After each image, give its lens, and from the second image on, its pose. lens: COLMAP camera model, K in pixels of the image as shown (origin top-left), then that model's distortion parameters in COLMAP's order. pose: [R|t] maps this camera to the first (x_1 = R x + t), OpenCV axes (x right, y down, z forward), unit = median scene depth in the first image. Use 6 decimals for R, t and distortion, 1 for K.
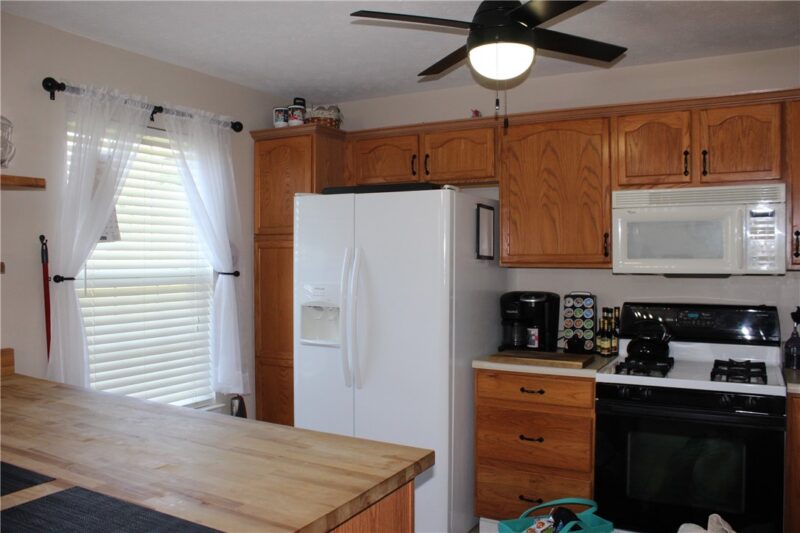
lens RADIAL K [[673.3, 0, 400.0], [0, 673.3, 266.5], [0, 0, 1]] dist [-0.083876, 0.008118]
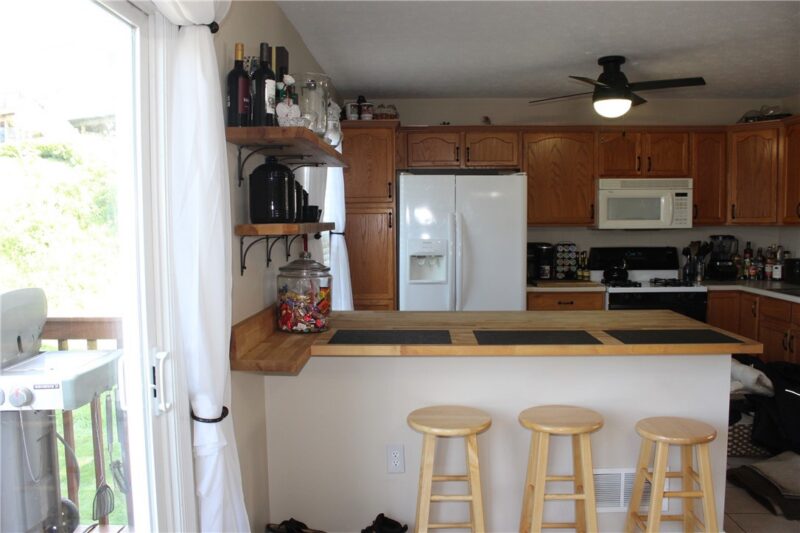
lens RADIAL K [[673.3, 0, 400.0], [0, 673.3, 266.5], [0, 0, 1]] dist [-0.083876, 0.008118]
pose [[0.876847, -0.034700, 0.479515, -0.839326], [0.014936, 0.998877, 0.044972, 0.019522], [-0.480537, -0.032272, 0.876381, -0.191502]]
